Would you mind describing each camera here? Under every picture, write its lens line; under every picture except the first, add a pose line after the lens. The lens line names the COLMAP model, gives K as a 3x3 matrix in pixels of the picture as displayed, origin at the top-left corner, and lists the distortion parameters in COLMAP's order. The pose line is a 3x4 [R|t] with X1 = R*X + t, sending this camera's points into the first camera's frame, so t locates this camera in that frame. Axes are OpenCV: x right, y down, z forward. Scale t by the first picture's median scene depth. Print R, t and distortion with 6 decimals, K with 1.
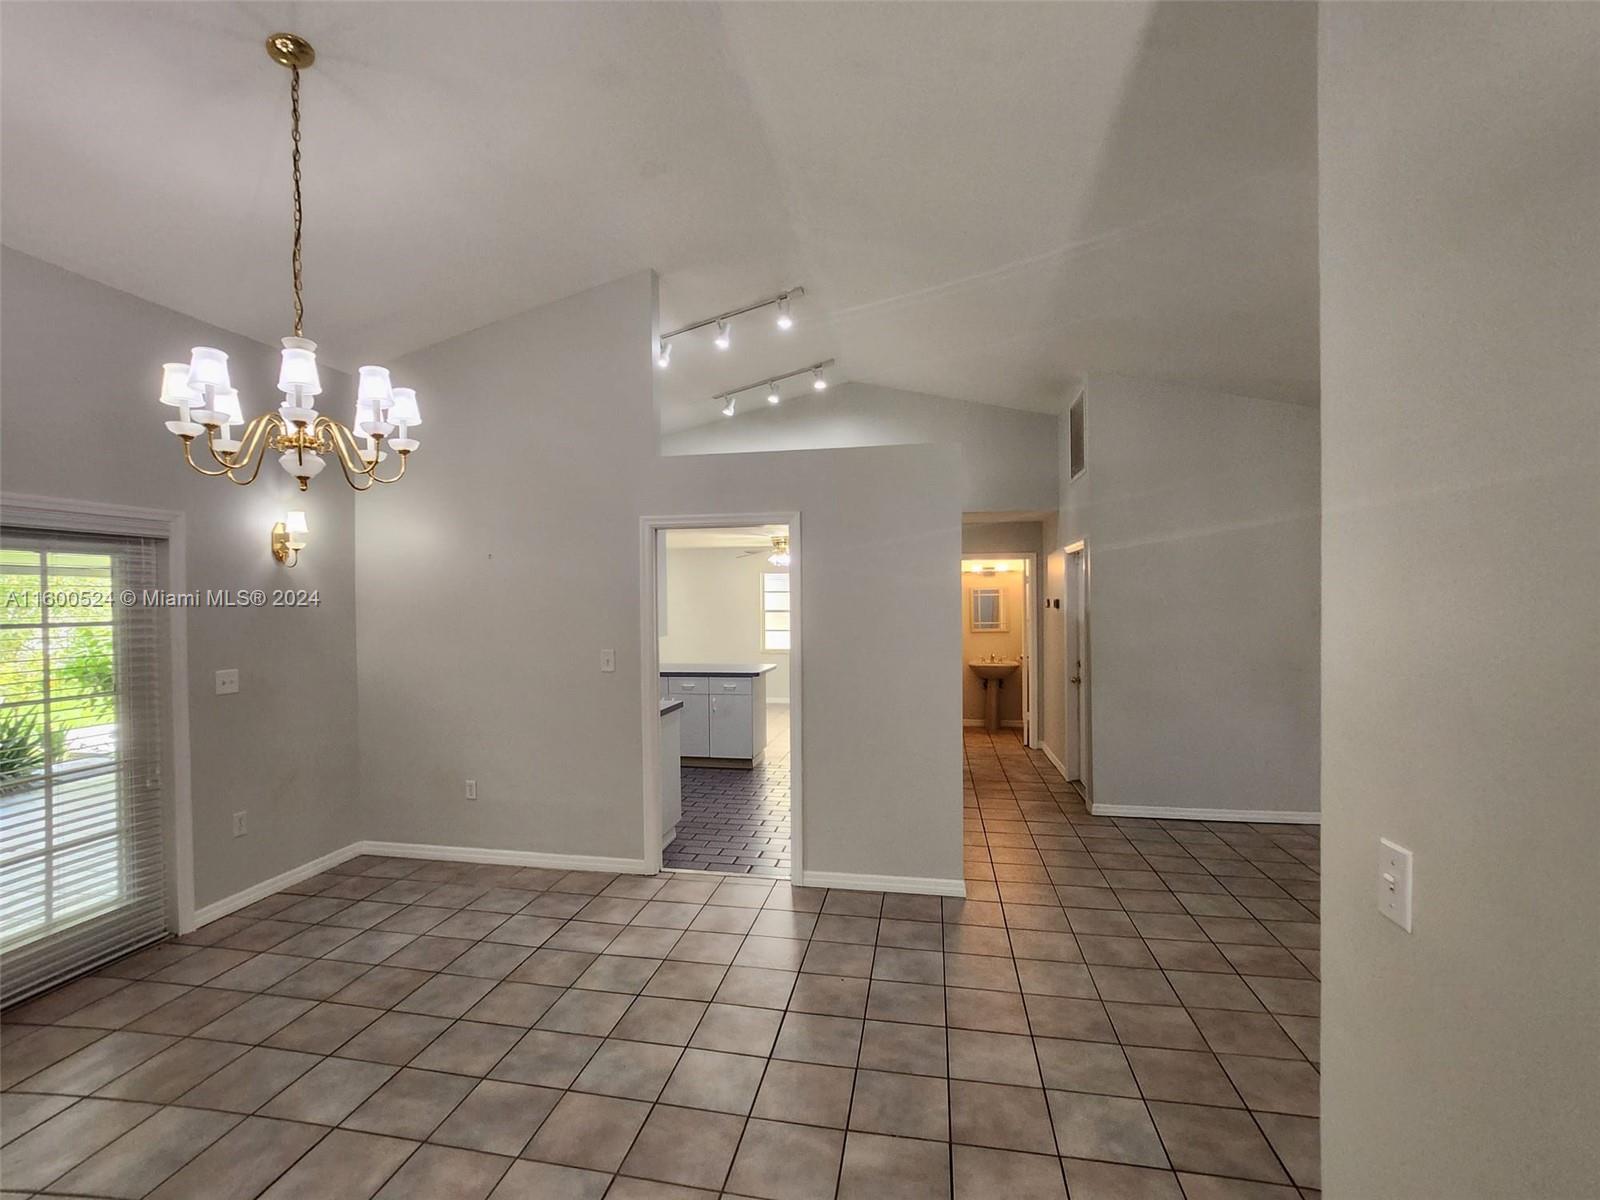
lens RADIAL K [[740.0, 0, 792.9], [0, 740.0, 592.4], [0, 0, 1]] dist [-0.014922, 0.001926]
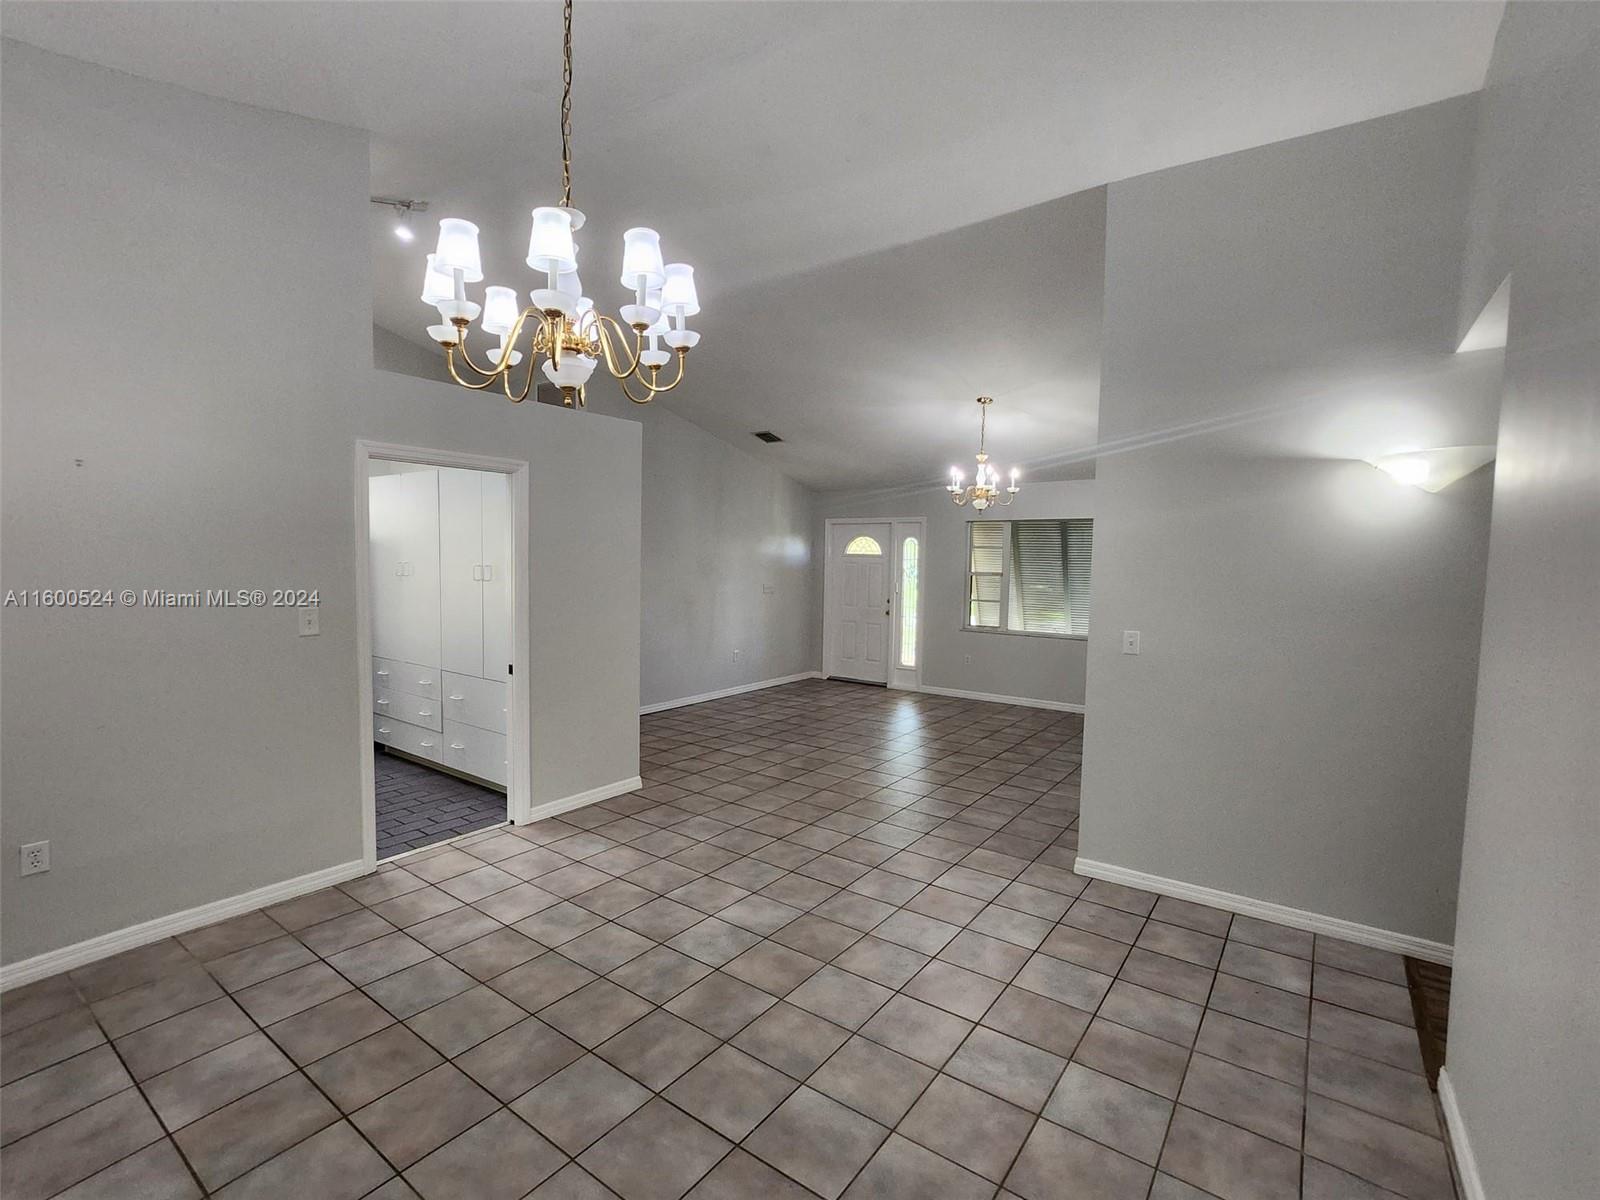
lens RADIAL K [[740.0, 0, 795.4], [0, 740.0, 605.6], [0, 0, 1]] dist [-0.014922, 0.001926]
pose [[0.424760, -0.044188, 0.904227, -0.896022], [-0.026929, 0.997749, 0.061408, 0.033242], [-0.904906, -0.050434, 0.422614, 0.313833]]
